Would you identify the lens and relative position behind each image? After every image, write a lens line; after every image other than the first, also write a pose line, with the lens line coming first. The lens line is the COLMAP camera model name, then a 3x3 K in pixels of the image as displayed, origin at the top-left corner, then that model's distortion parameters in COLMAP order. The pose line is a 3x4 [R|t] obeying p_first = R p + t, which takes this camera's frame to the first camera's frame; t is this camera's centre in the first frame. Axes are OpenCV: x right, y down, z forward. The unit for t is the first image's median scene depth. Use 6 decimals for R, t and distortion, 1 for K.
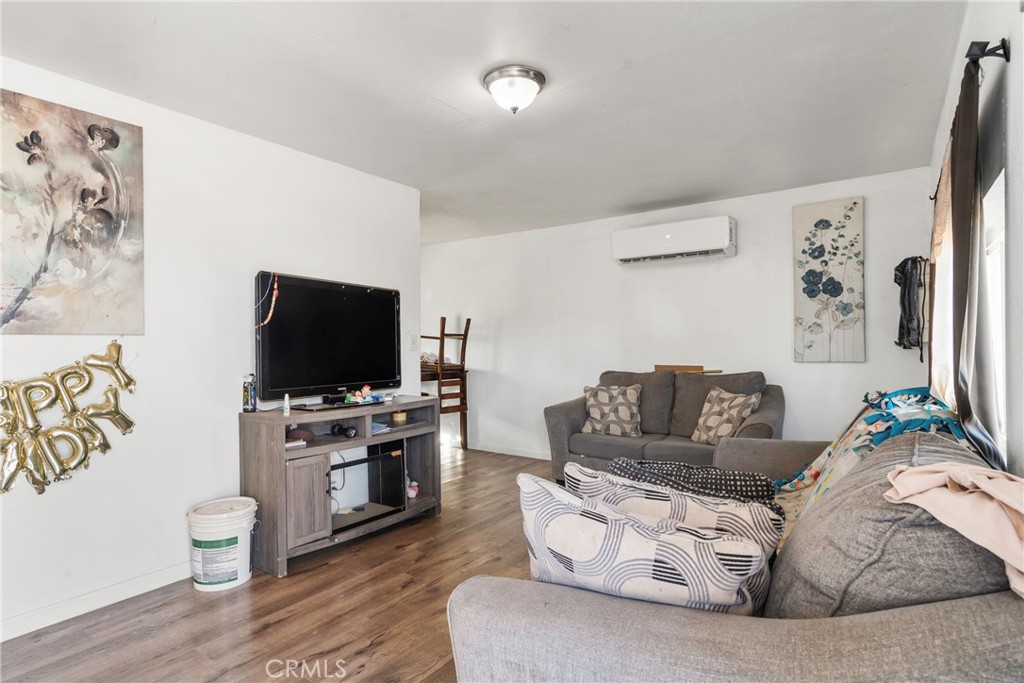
lens RADIAL K [[532.9, 0, 512.0], [0, 532.9, 341.5], [0, 0, 1]] dist [0.000657, 0.000212]
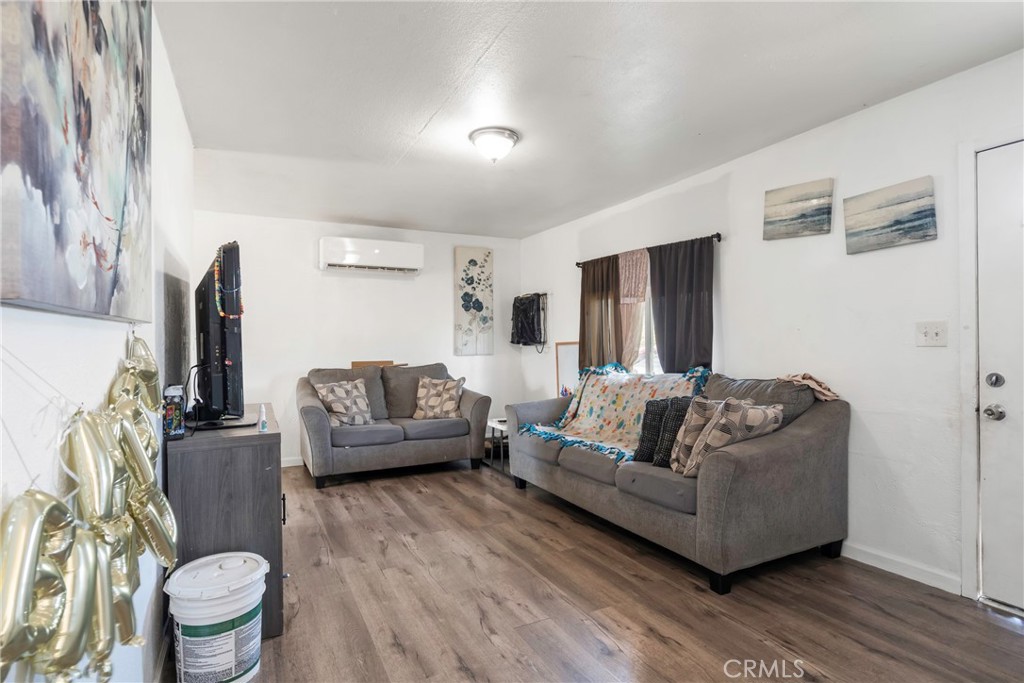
lens RADIAL K [[526.0, 0, 512.0], [0, 526.0, 341.5], [0, 0, 1]] dist [-0.001257, -0.000205]
pose [[0.456073, 0.004214, 0.889932, -0.677031], [-0.001942, 0.999991, -0.003740, 0.006318], [-0.889940, -0.000022, 0.456078, 0.232092]]
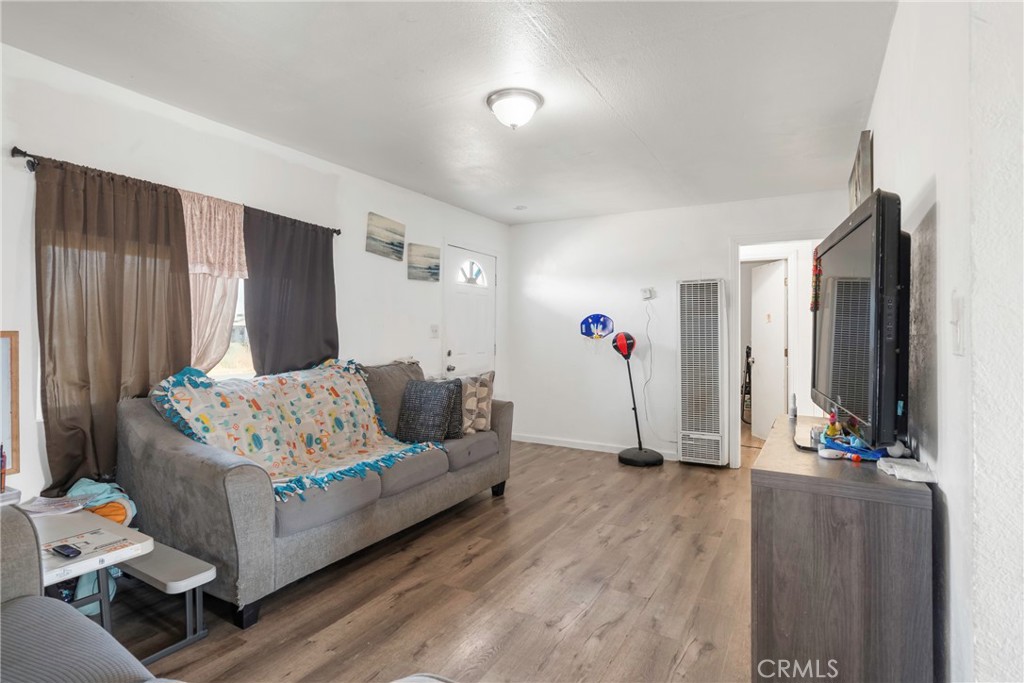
lens RADIAL K [[518.8, 0, 508.7], [0, 518.8, 328.9], [0, 0, 1]] dist [-0.000211, -0.000199]
pose [[-0.994796, -0.000713, -0.101887, 0.076371], [0.000921, 0.999872, -0.015987, 0.007959], [0.101885, -0.015998, -0.994668, 1.268599]]
